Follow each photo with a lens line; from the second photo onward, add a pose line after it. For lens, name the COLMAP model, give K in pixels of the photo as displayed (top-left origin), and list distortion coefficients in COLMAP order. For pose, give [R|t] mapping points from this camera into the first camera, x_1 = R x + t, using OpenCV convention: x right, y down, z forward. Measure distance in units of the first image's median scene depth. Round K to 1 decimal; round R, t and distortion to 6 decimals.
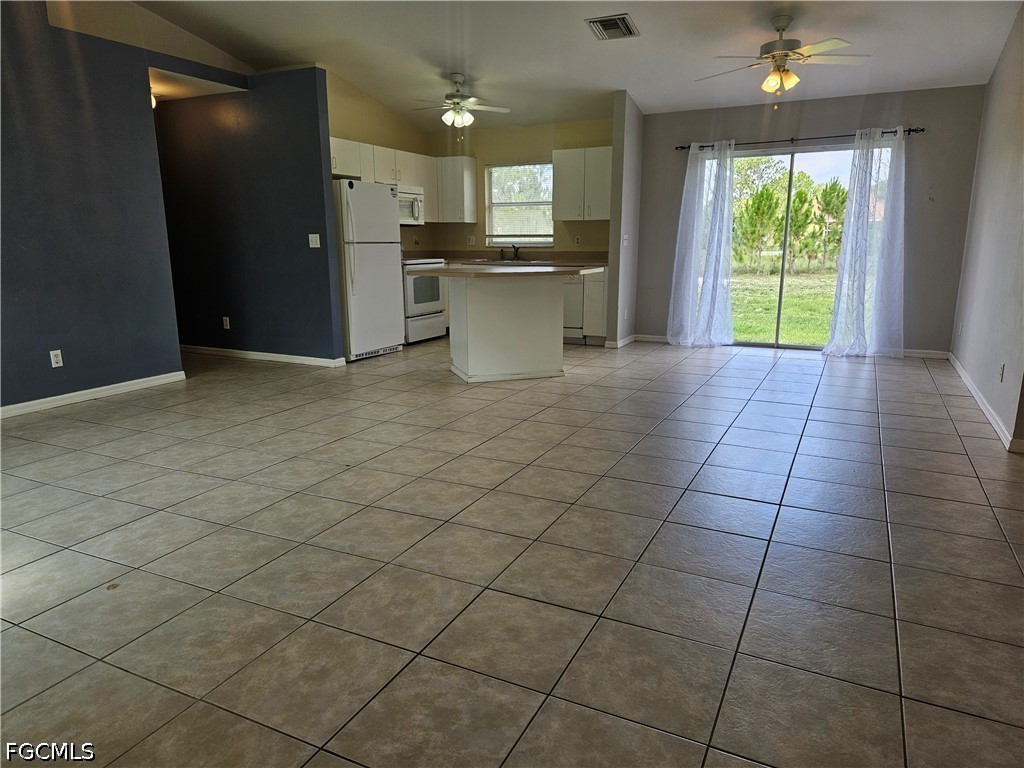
lens RADIAL K [[673.7, 0, 505.7], [0, 673.7, 381.5], [0, 0, 1]] dist [0.056690, -0.054930]
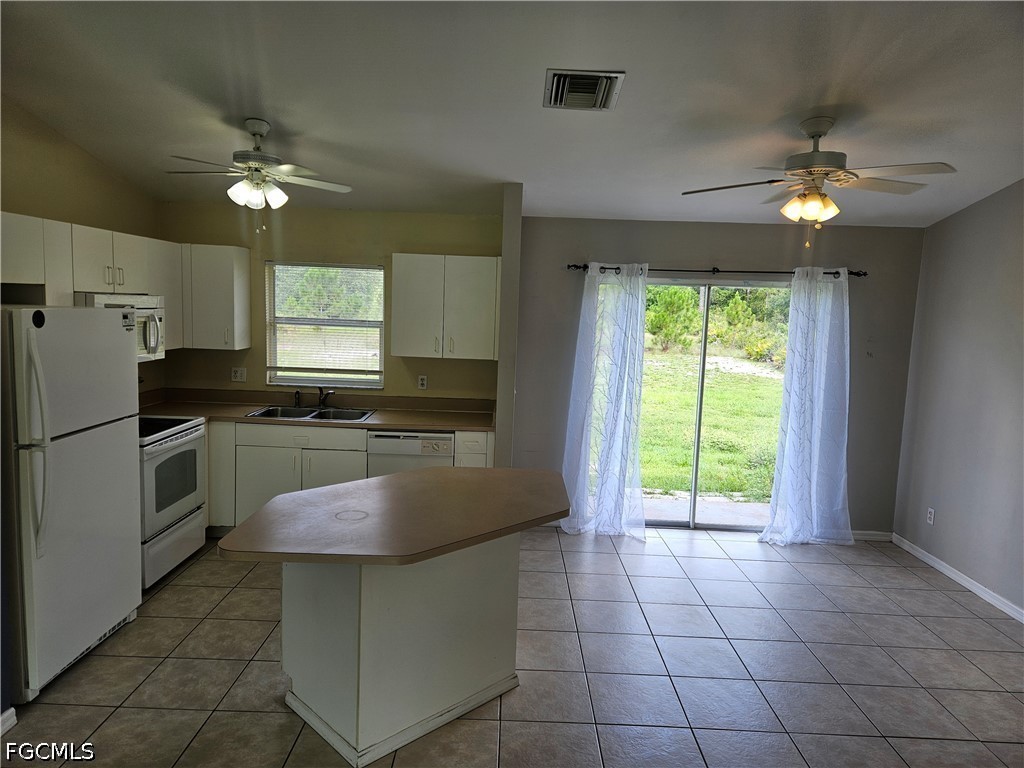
lens RADIAL K [[673.7, 0, 505.7], [0, 673.7, 381.5], [0, 0, 1]] dist [0.056690, -0.054930]
pose [[0.898765, -0.013426, 0.438225, -0.126044], [0.052925, 0.995544, -0.078044, -0.166769], [-0.435225, 0.093336, 0.895471, 0.390758]]
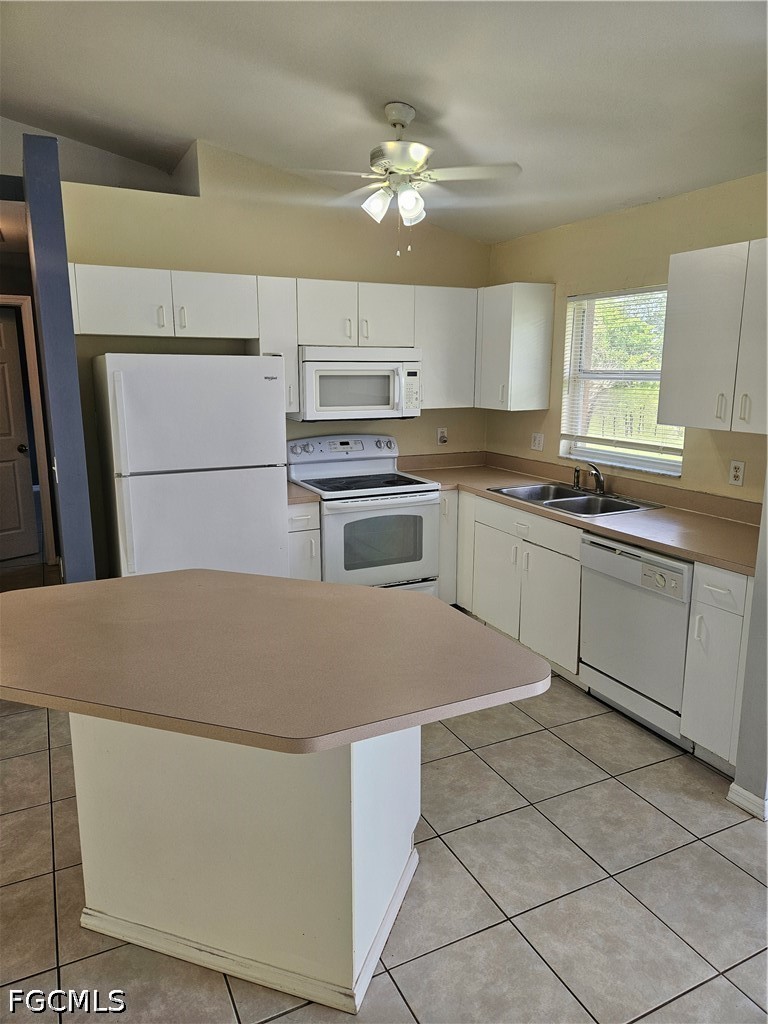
lens RADIAL K [[686.4, 0, 381.8], [0, 686.4, 505.5], [0, 0, 1]] dist [0.042193, -0.003076]
pose [[0.789296, 0.124758, -0.601205, 0.214959], [-0.130662, 0.990841, 0.034072, -0.193665], [0.599949, 0.051662, 0.798368, 0.603154]]
